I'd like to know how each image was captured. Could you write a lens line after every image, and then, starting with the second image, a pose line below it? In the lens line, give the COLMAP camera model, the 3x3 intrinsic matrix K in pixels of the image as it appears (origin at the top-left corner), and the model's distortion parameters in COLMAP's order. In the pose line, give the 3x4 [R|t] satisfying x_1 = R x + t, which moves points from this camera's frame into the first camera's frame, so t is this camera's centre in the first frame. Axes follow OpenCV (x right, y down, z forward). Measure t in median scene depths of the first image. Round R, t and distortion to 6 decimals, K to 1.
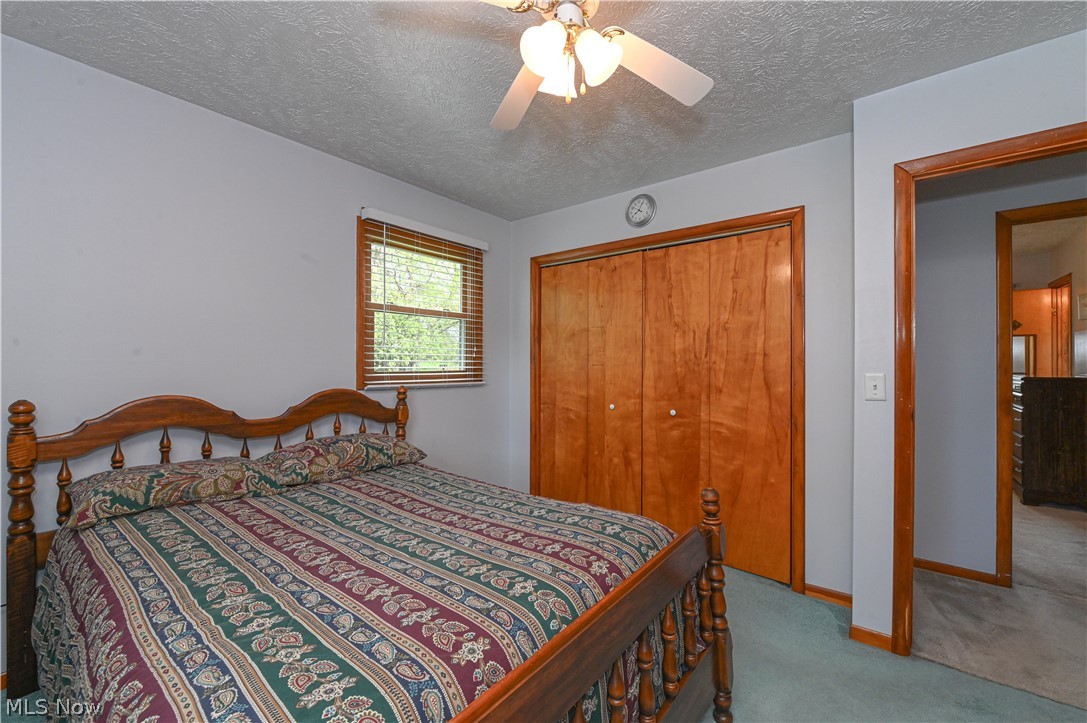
lens RADIAL K [[431.6, 0, 543.1], [0, 431.6, 363.1], [0, 0, 1]] dist [-0.009160, 0.000325]
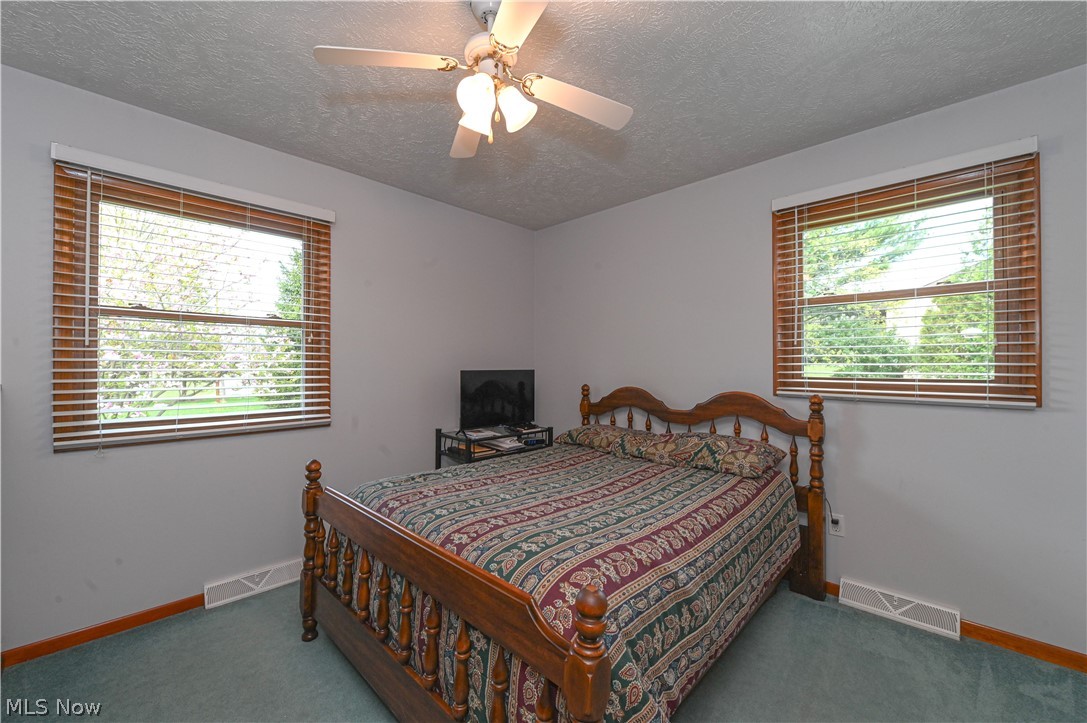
lens RADIAL K [[431.6, 0, 541.8], [0, 431.6, 363.3], [0, 0, 1]] dist [-0.009160, 0.000325]
pose [[-0.106254, -0.010052, -0.994288, 0.671129], [-0.001757, 0.999949, -0.009922, 0.001930], [0.994338, 0.000693, -0.106266, 0.699604]]
